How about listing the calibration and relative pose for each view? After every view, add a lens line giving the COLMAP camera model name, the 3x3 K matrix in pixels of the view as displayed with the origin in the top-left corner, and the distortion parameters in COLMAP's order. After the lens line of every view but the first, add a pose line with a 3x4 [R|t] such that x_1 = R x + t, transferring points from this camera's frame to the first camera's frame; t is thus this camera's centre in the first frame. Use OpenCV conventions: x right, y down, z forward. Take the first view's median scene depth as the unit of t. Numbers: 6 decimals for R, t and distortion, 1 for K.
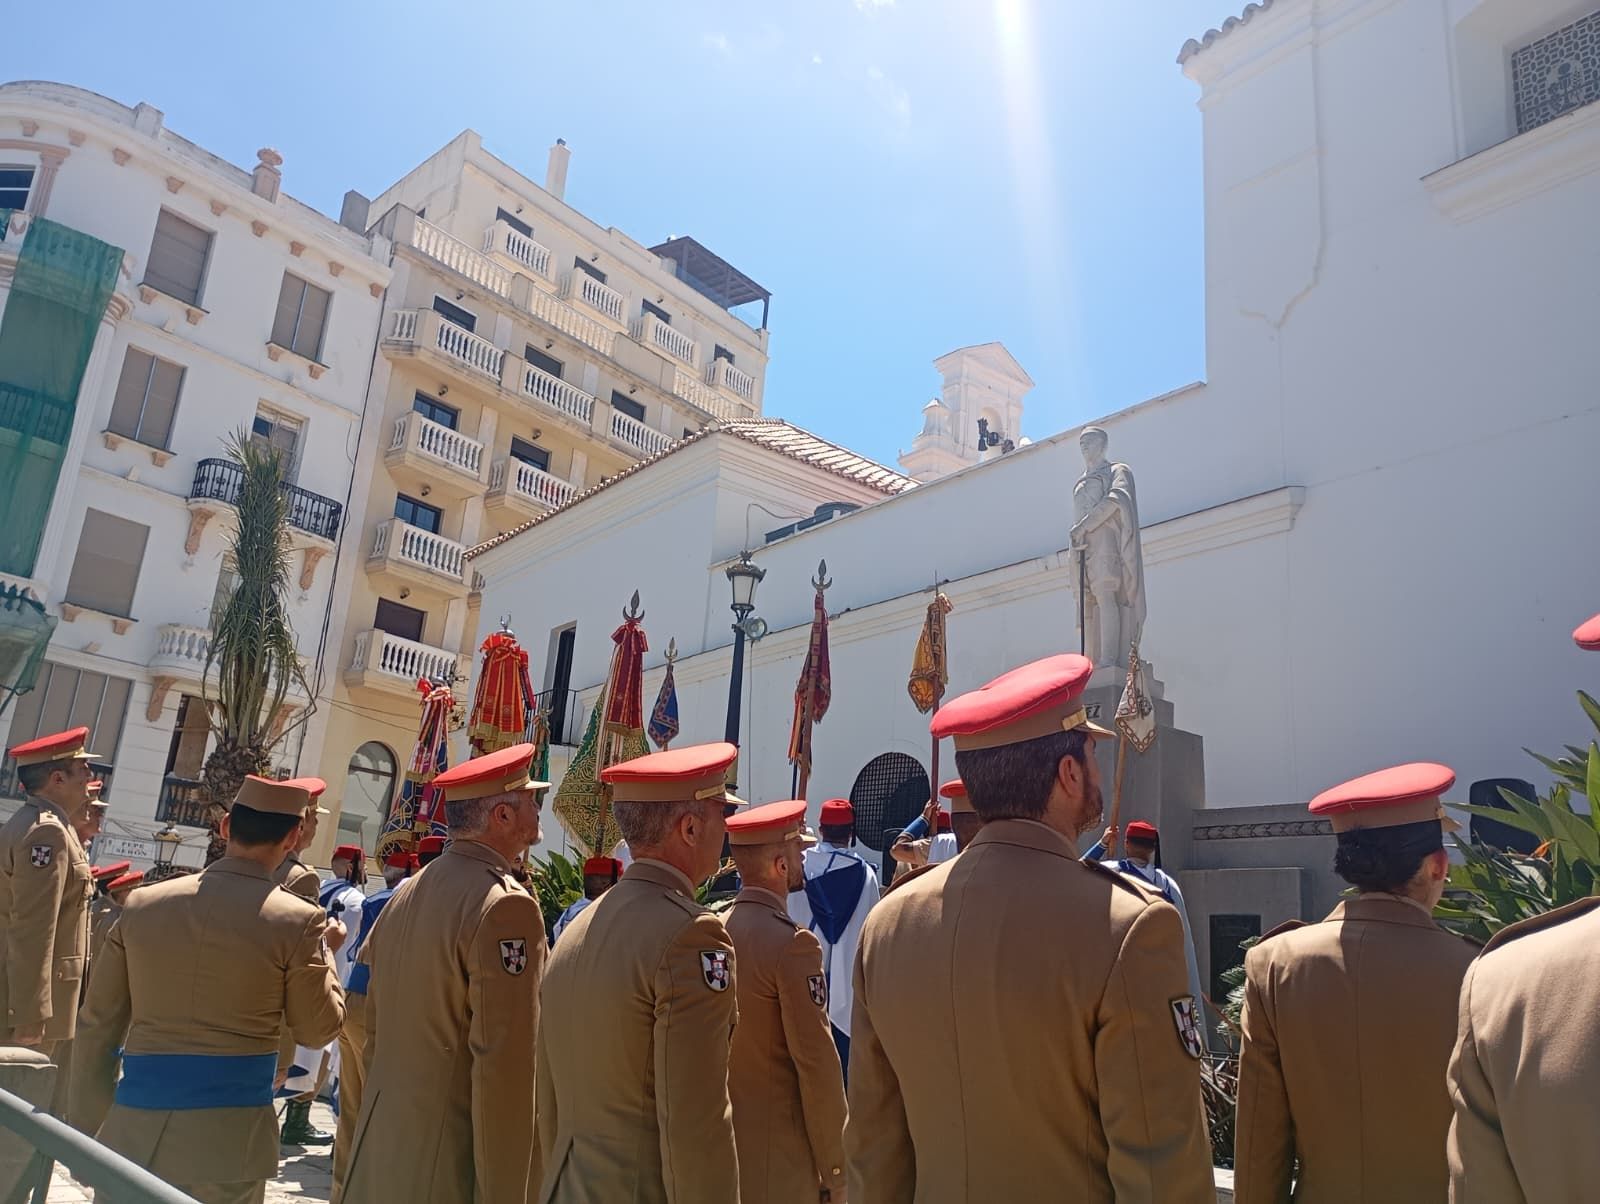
lens RADIAL K [[1300.5, 0, 804.2], [0, 1300.5, 591.6], [0, 0, 1]] dist [0.073848, -0.101095]
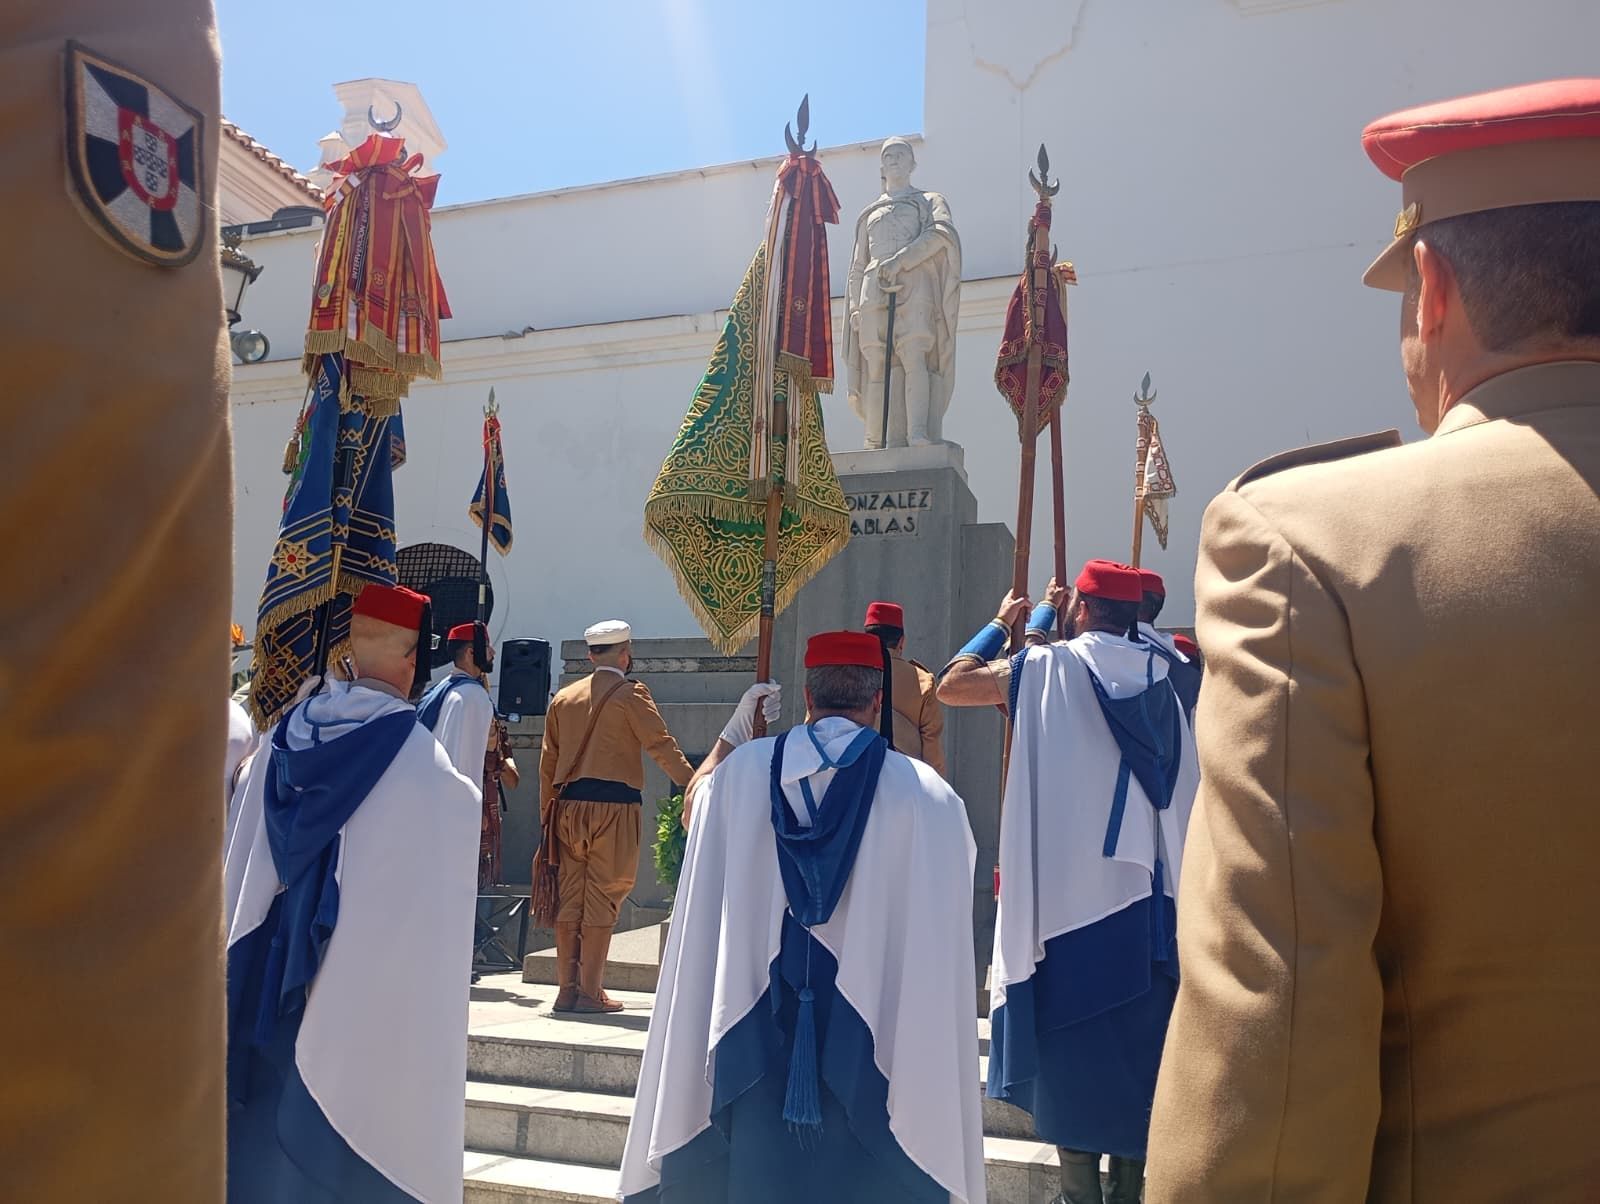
lens RADIAL K [[1300.5, 0, 804.2], [0, 1300.5, 591.6], [0, 0, 1]] dist [0.073848, -0.101095]
pose [[0.837499, 0.072473, 0.541611, -0.235068], [-0.137541, 0.987213, 0.080582, 0.087215], [-0.528846, -0.141981, 0.836758, 0.350461]]
